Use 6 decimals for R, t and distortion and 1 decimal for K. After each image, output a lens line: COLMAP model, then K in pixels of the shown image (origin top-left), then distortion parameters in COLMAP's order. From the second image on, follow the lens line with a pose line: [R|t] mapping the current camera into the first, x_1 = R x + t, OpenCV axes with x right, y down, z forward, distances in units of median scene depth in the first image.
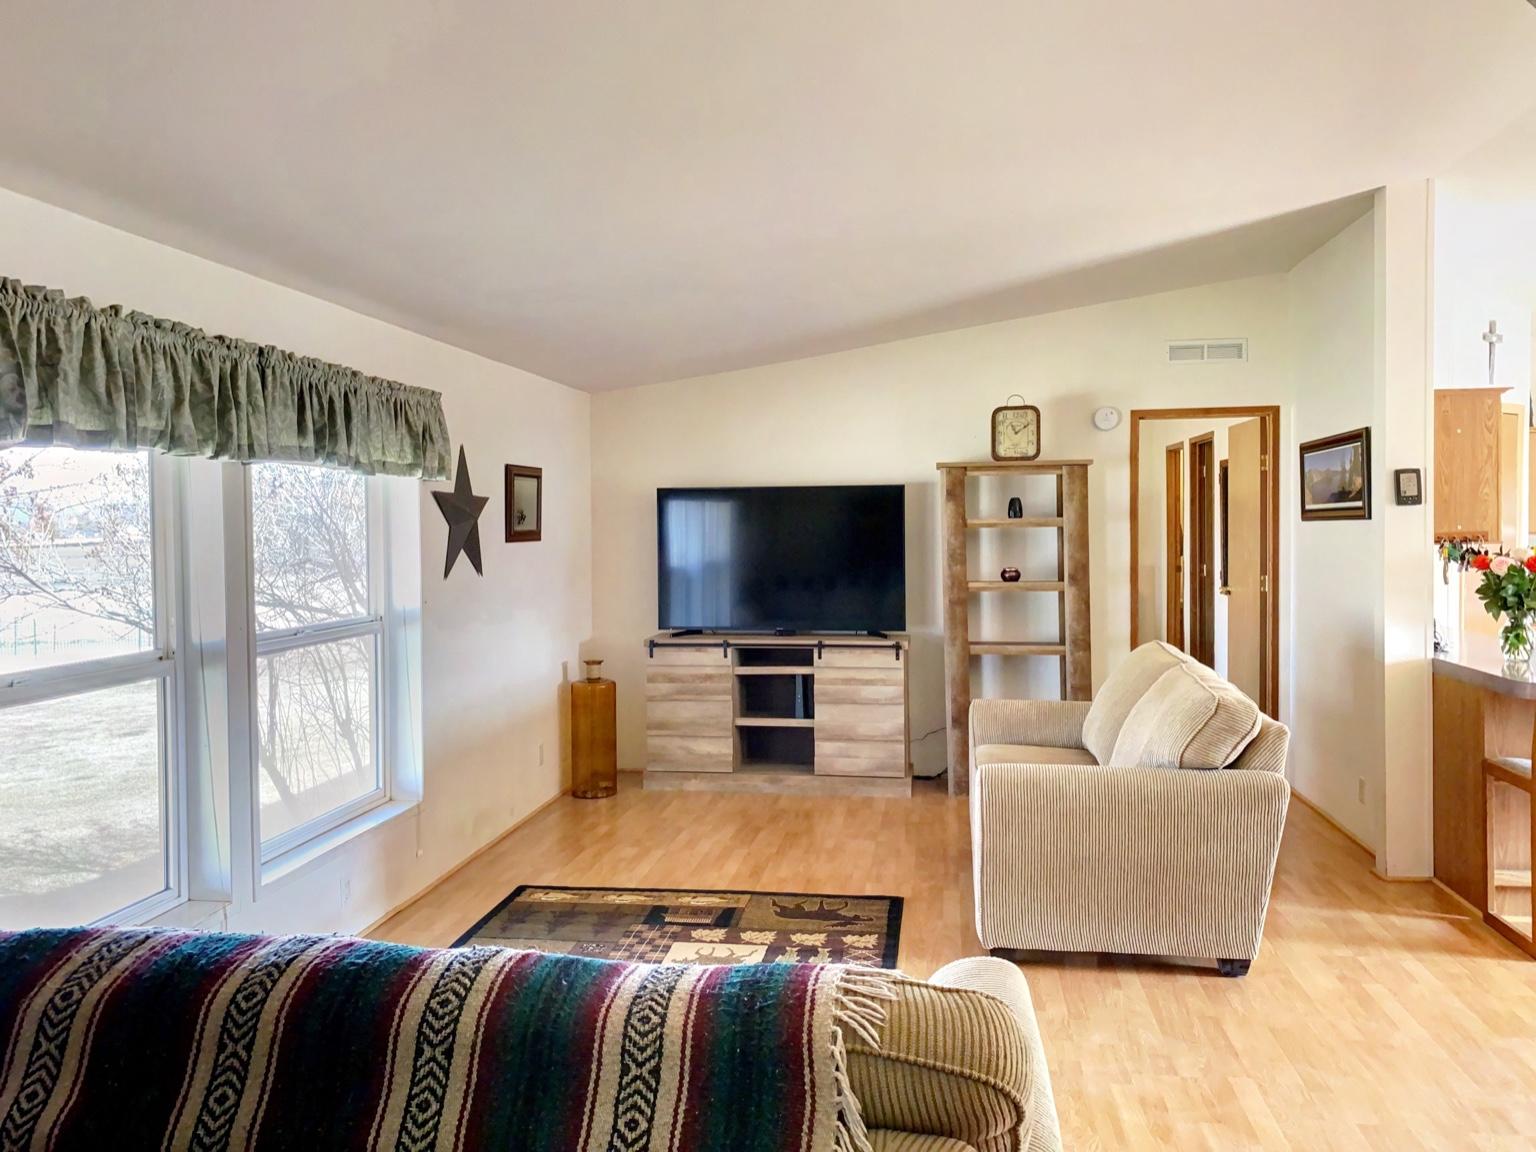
lens RADIAL K [[1157.9, 0, 743.6], [0, 1157.9, 541.3], [0, 0, 1]] dist [0.099760, -0.147195]
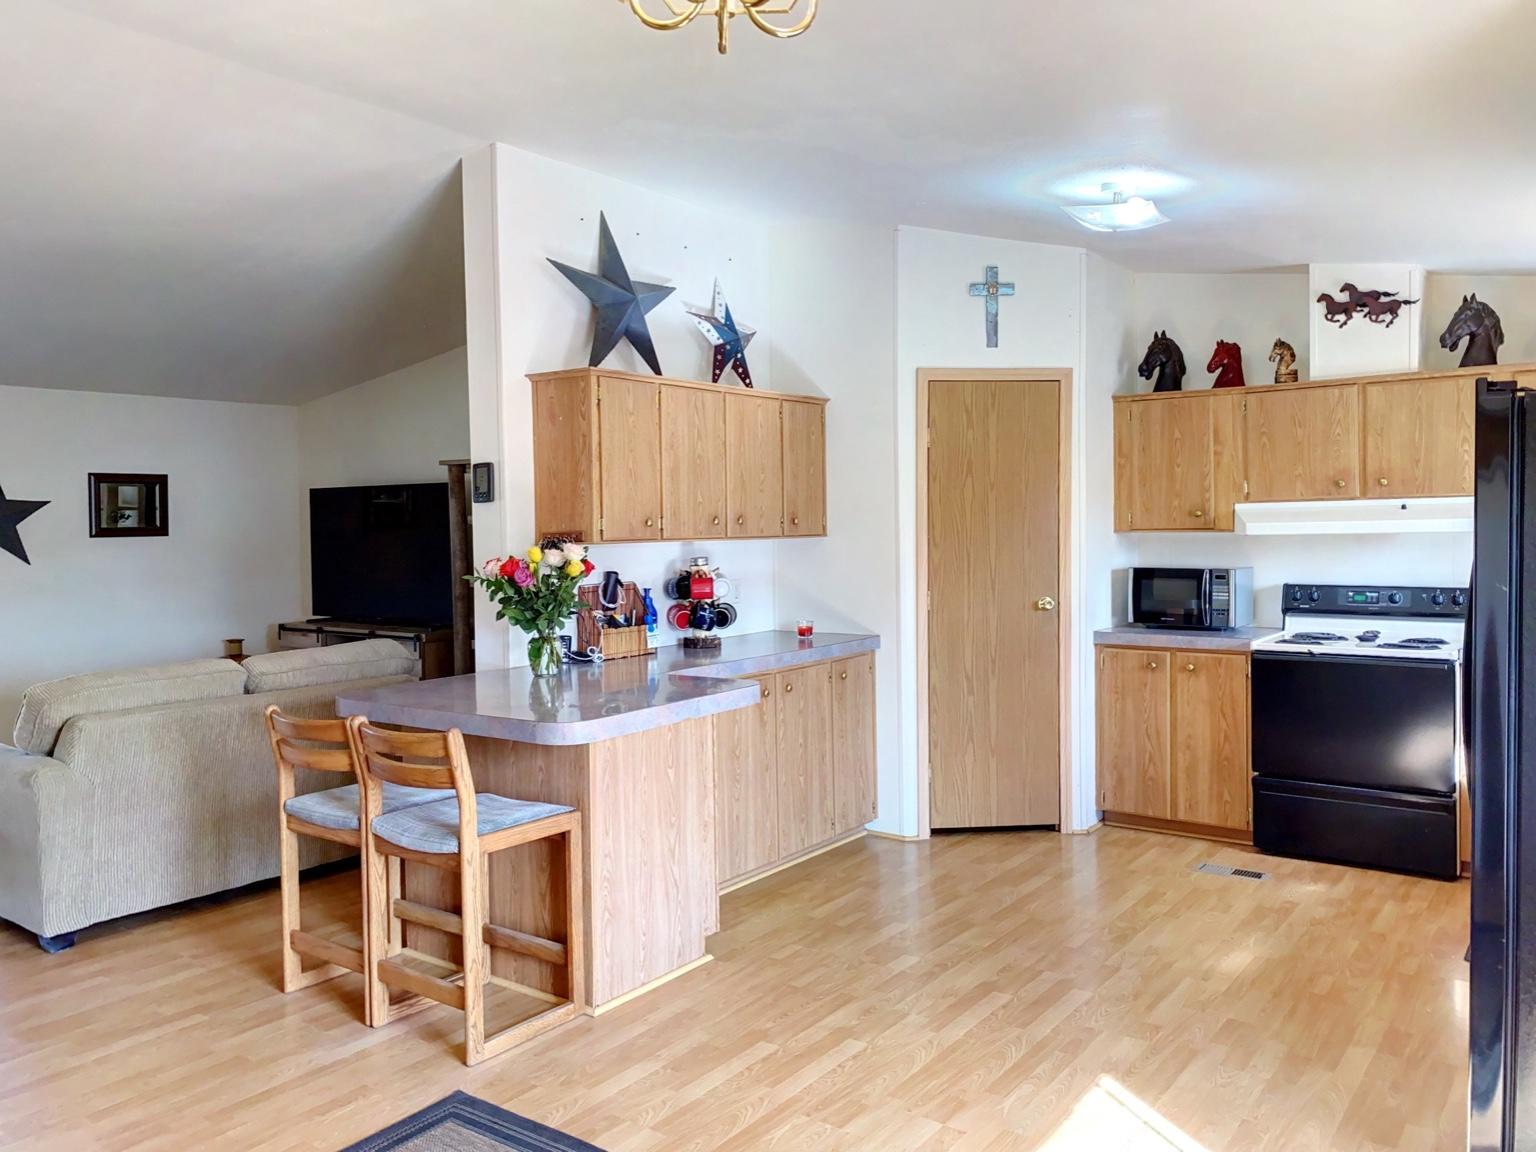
lens RADIAL K [[1171.0, 0, 767.9], [0, 1171.0, 552.3], [0, 0, 1]] dist [0.096766, -0.161558]
pose [[0.890481, 0.010627, -0.454896, 0.875245], [-0.002296, 0.999819, 0.018863, -0.006887], [0.455015, -0.015753, 0.890345, 0.205245]]
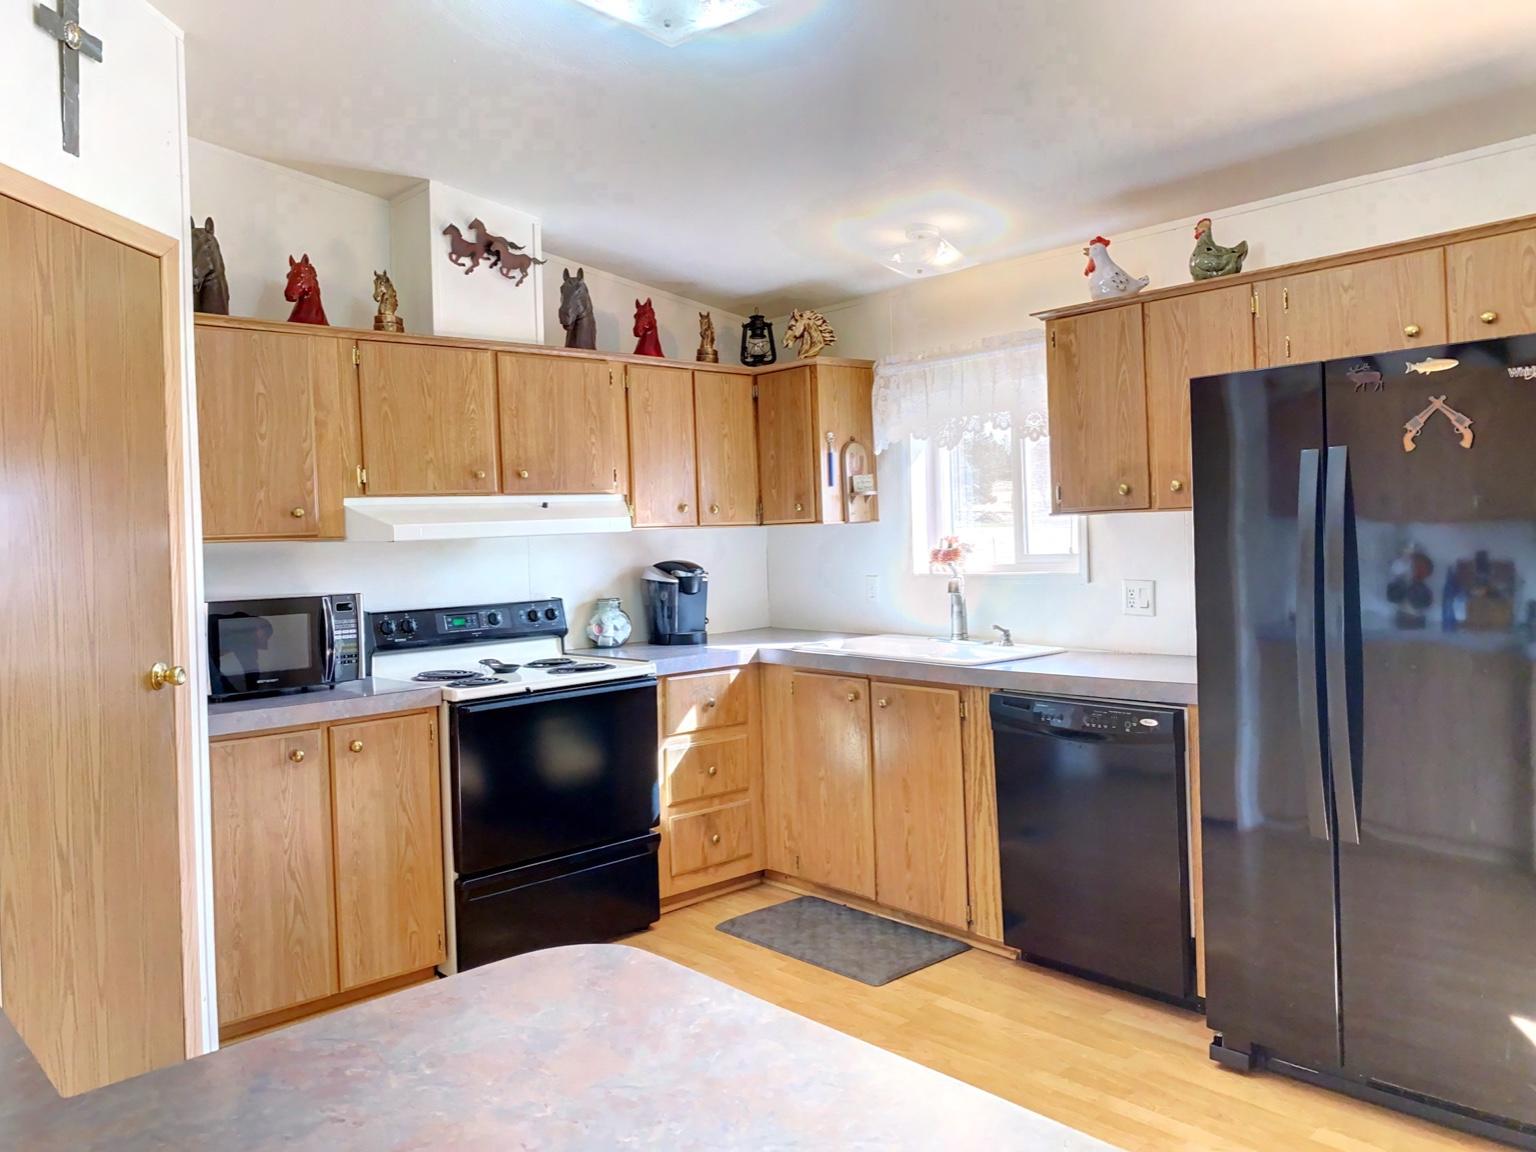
lens RADIAL K [[1167.6, 0, 761.9], [0, 1167.6, 547.7], [0, 0, 1]] dist [0.125246, -0.301805]
pose [[0.618043, -0.020143, 0.785886, 0.469065], [0.037486, 0.999290, -0.003867, 0.007146], [-0.785250, 0.031850, 0.618359, 0.586408]]
